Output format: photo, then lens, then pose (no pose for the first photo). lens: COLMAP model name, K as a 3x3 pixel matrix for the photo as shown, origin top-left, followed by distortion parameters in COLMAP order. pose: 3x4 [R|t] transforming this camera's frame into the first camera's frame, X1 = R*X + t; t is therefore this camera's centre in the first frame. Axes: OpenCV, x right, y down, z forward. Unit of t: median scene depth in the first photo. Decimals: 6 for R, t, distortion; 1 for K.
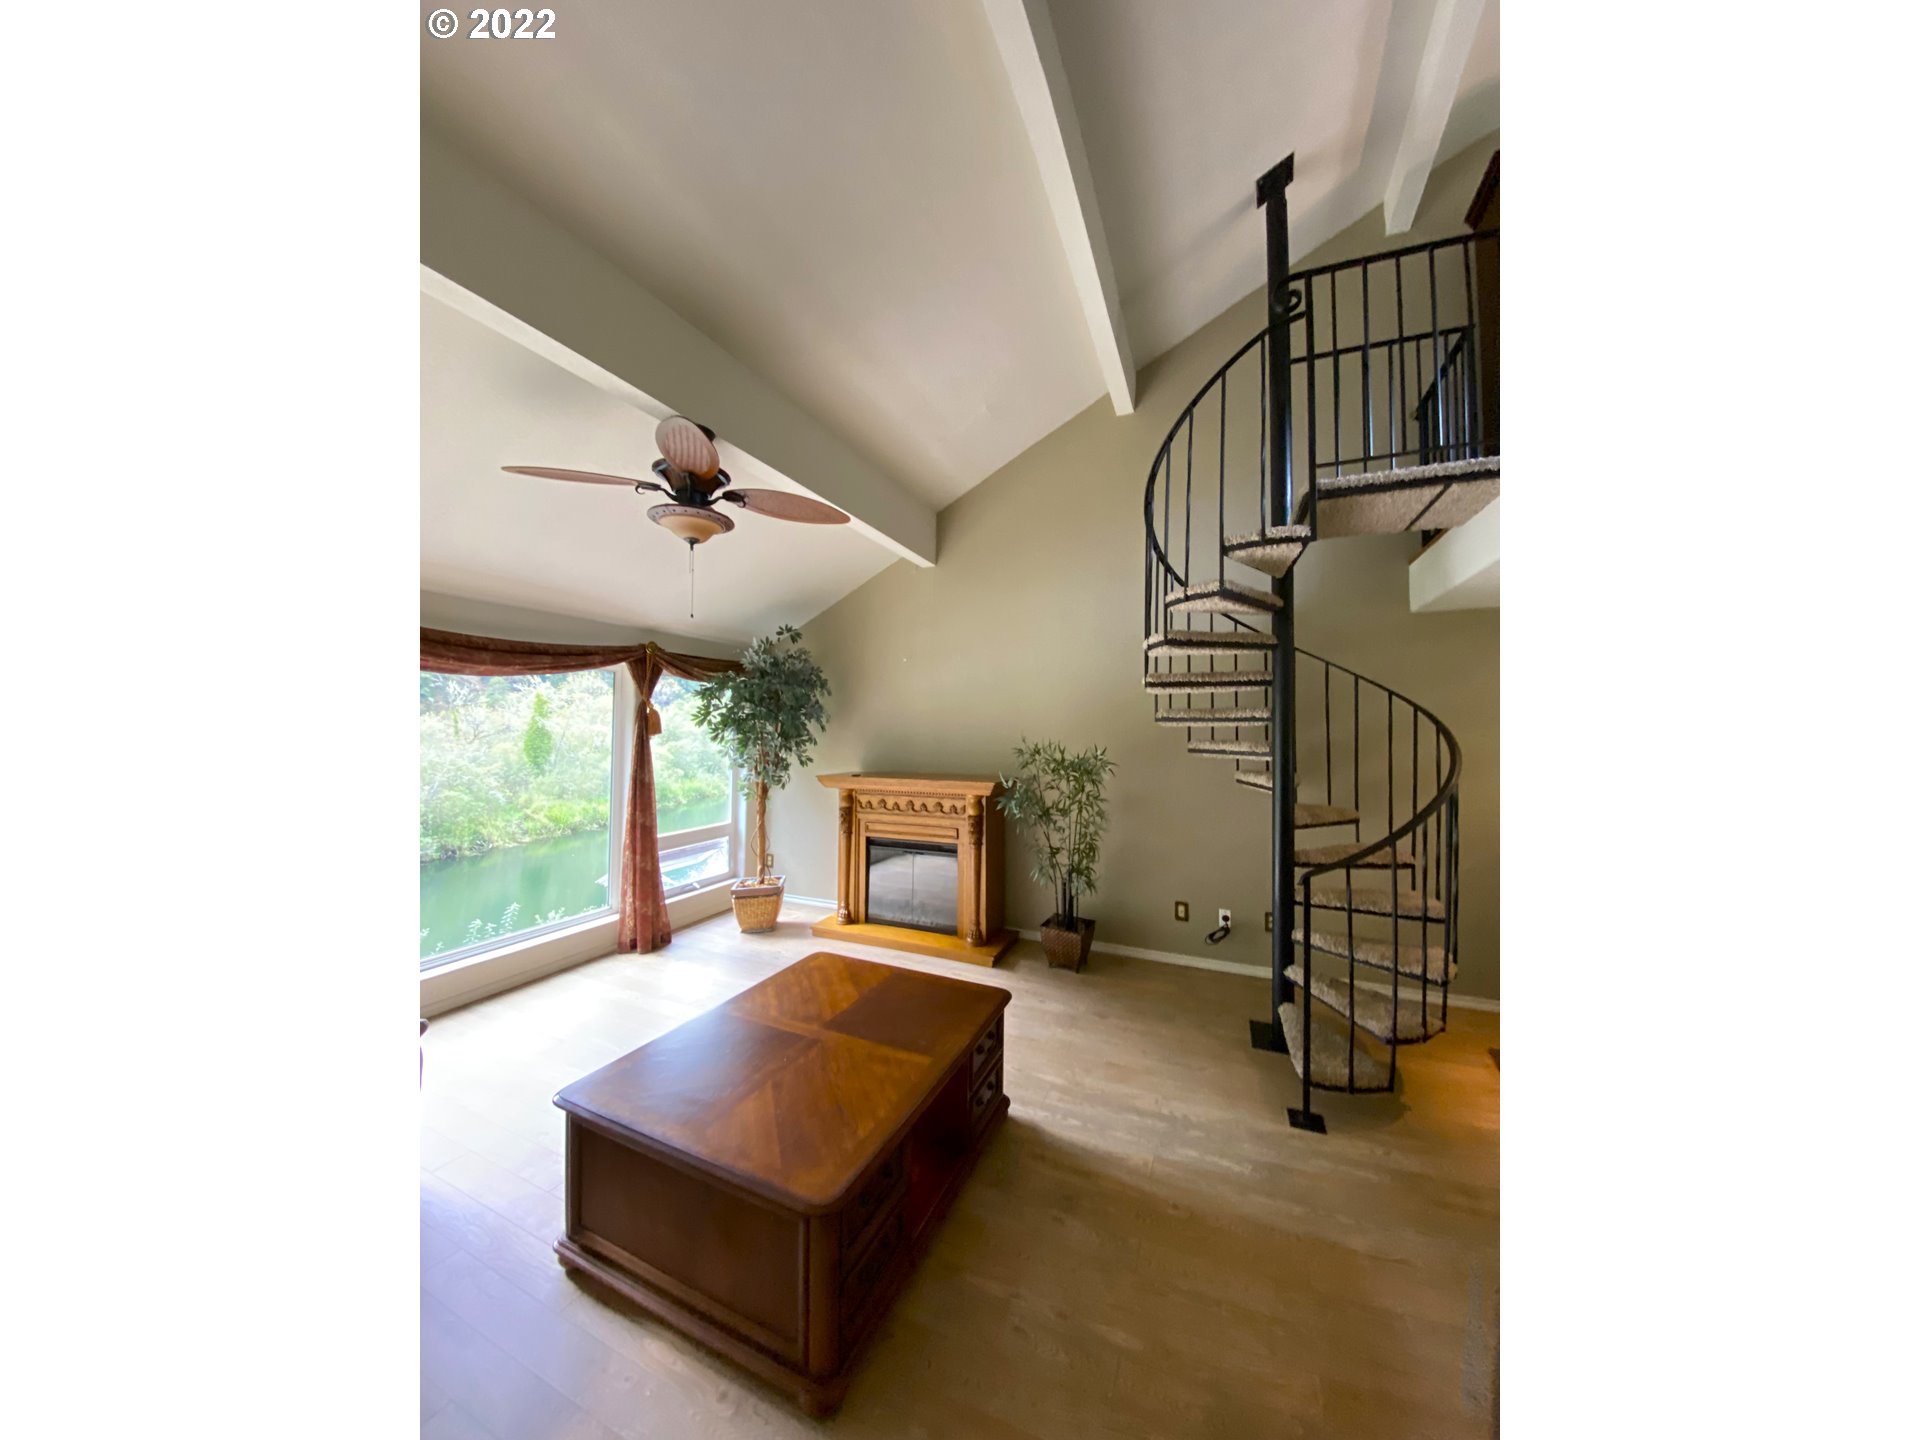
lens RADIAL K [[579.3, 0, 966.5], [0, 579.3, 716.2], [0, 0, 1]] dist [-0.002321, -0.000080]
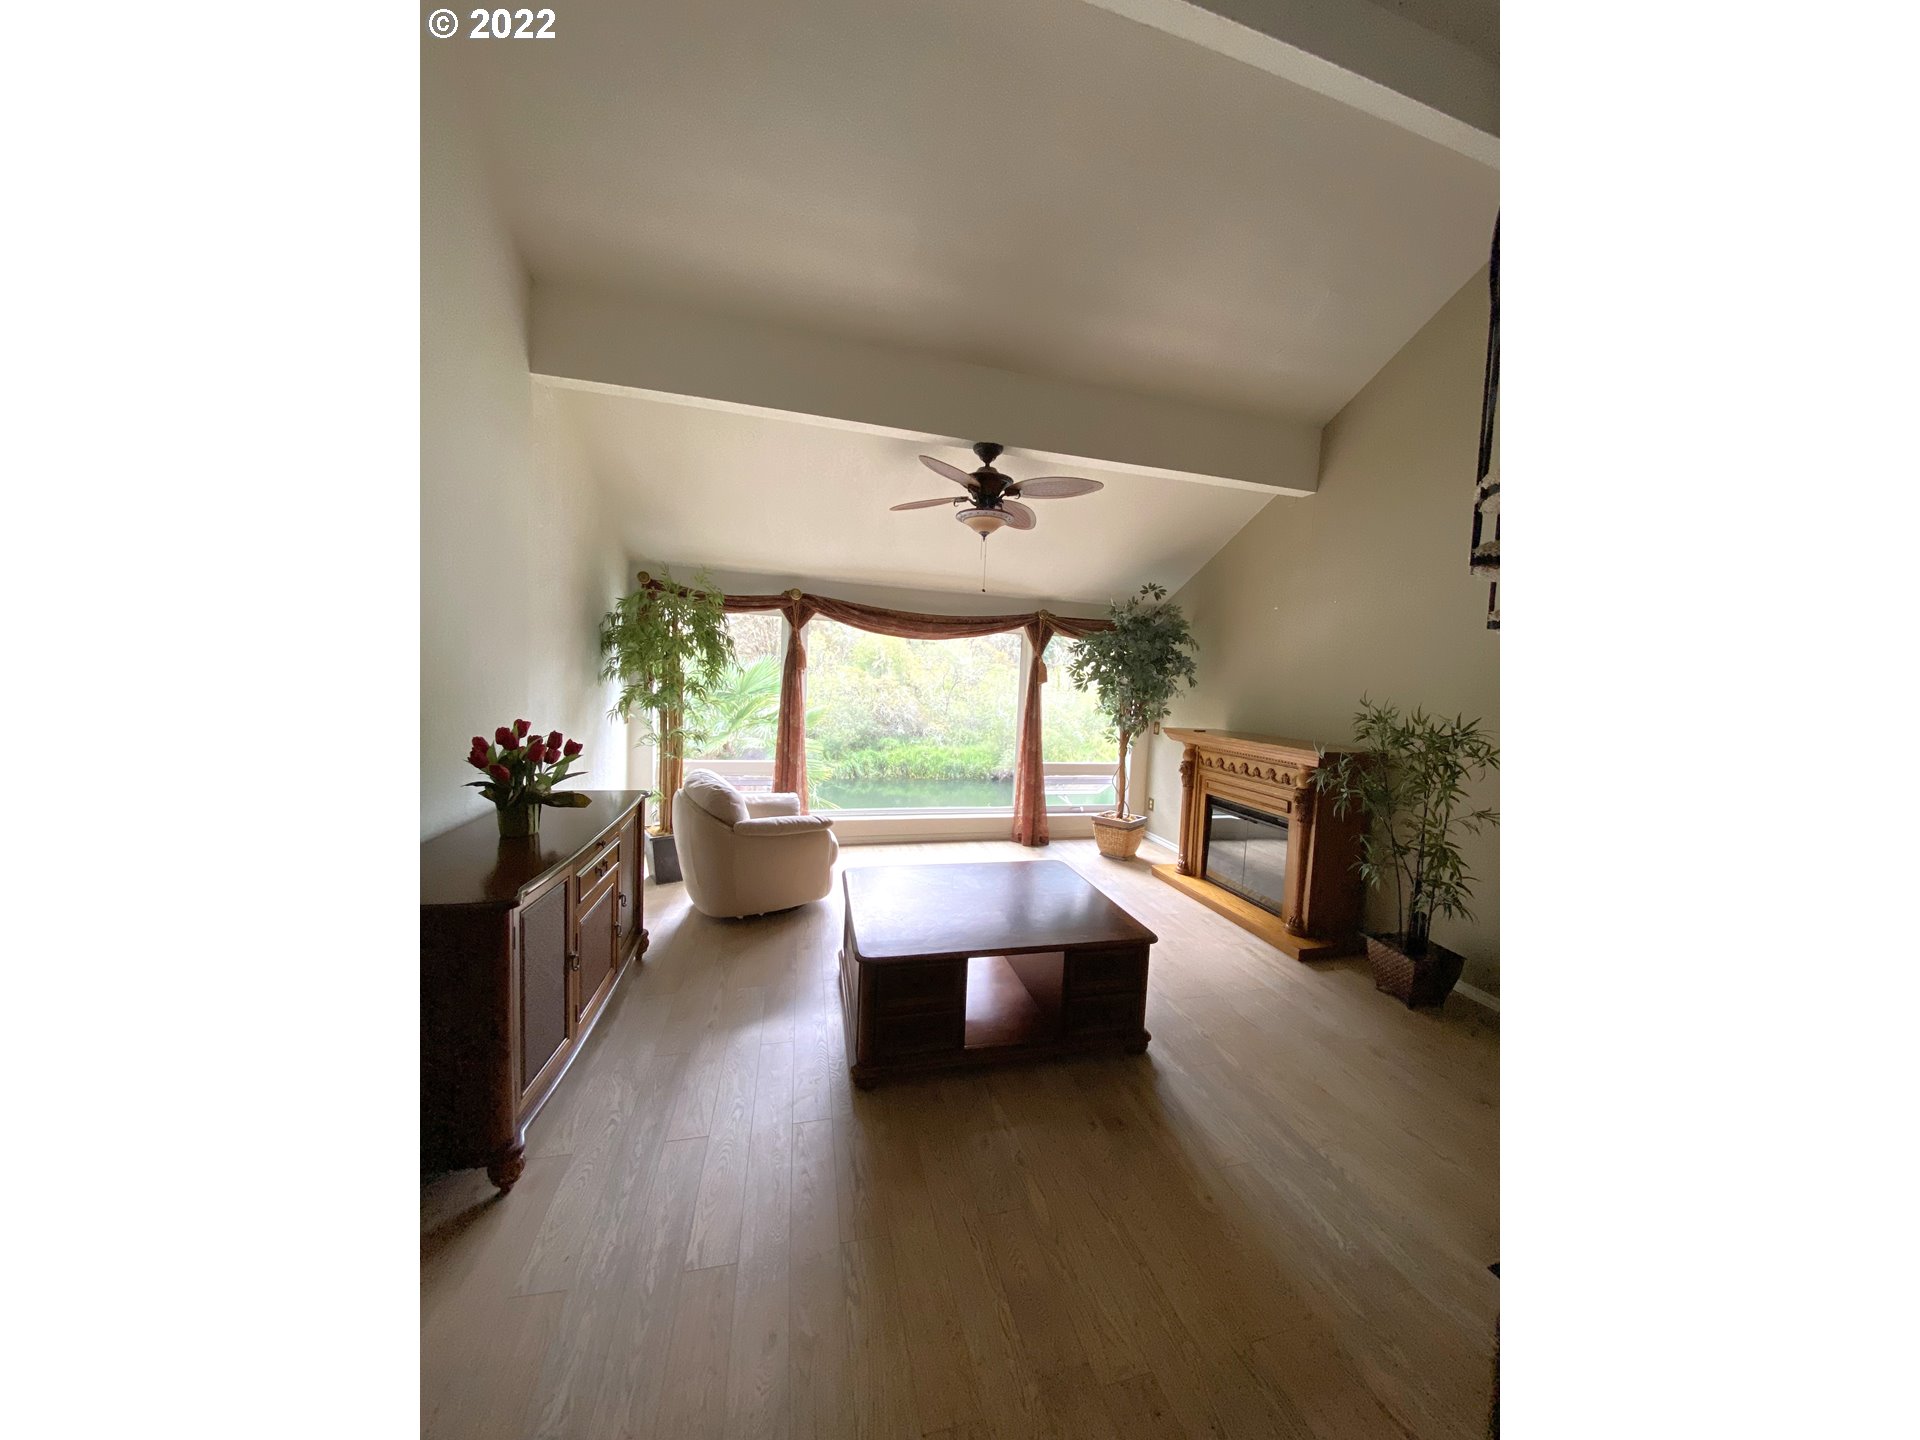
lens RADIAL K [[579.3, 0, 954.7], [0, 579.3, 729.4], [0, 0, 1]] dist [-0.002321, -0.000080]
pose [[0.613545, 0.095614, -0.783849, 0.341479], [-0.023516, 0.994414, 0.102892, 0.006937], [0.789309, -0.044696, 0.612367, 0.061196]]
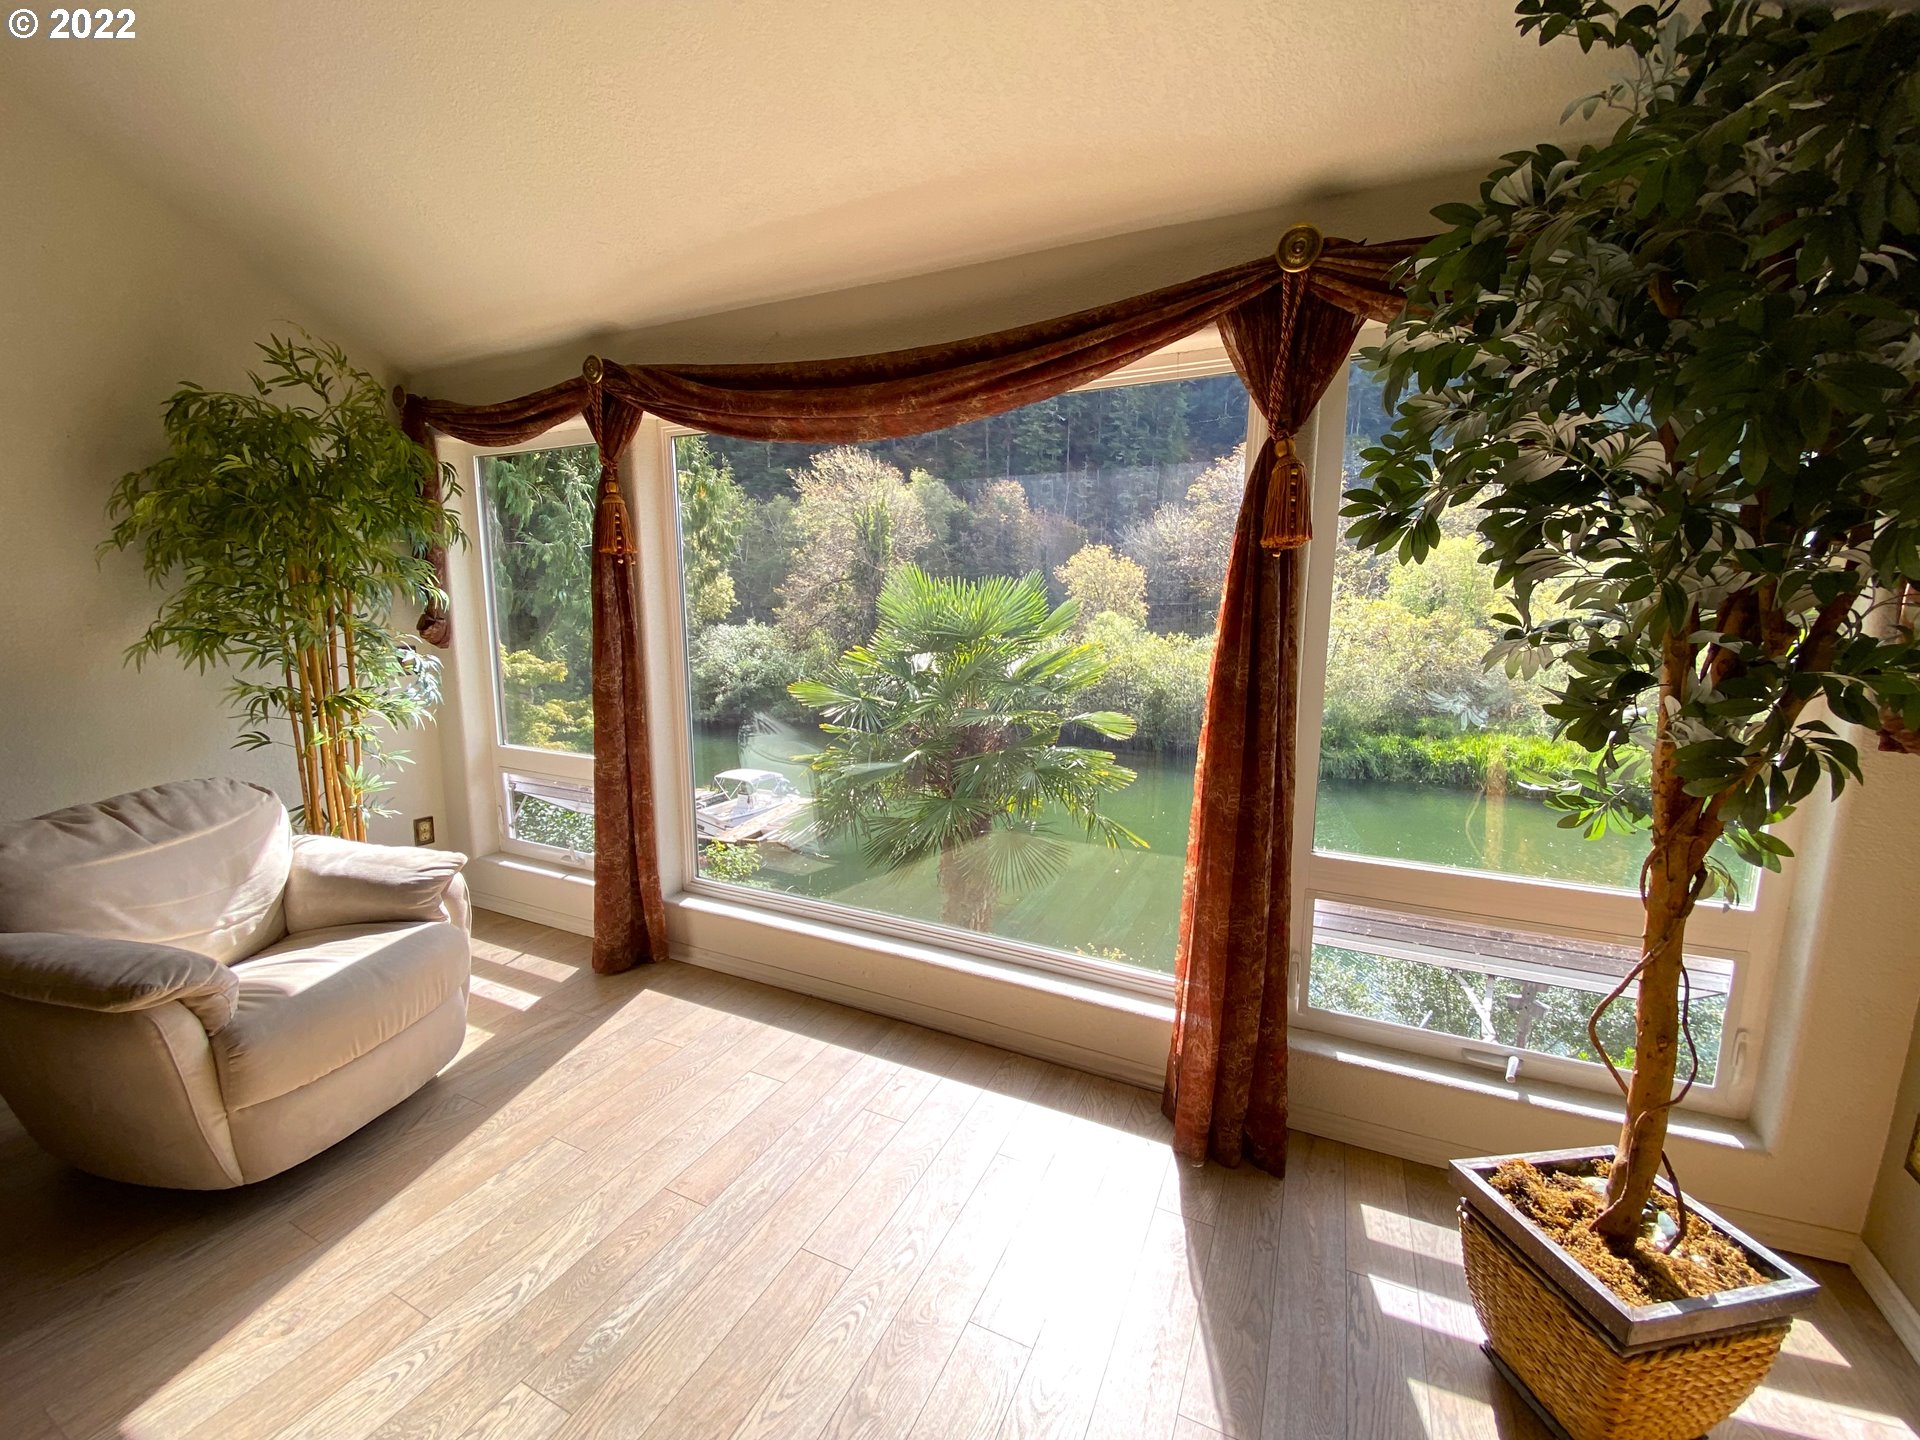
lens RADIAL K [[778.9, 0, 955.6], [0, 778.9, 727.6], [0, 0, 1]] dist [0.010224, -0.006418]
pose [[-0.041305, 0.147103, -0.988258, -0.088794], [0.016527, 0.989068, 0.146533, 0.064271], [0.999010, -0.010280, -0.043285, 0.810919]]
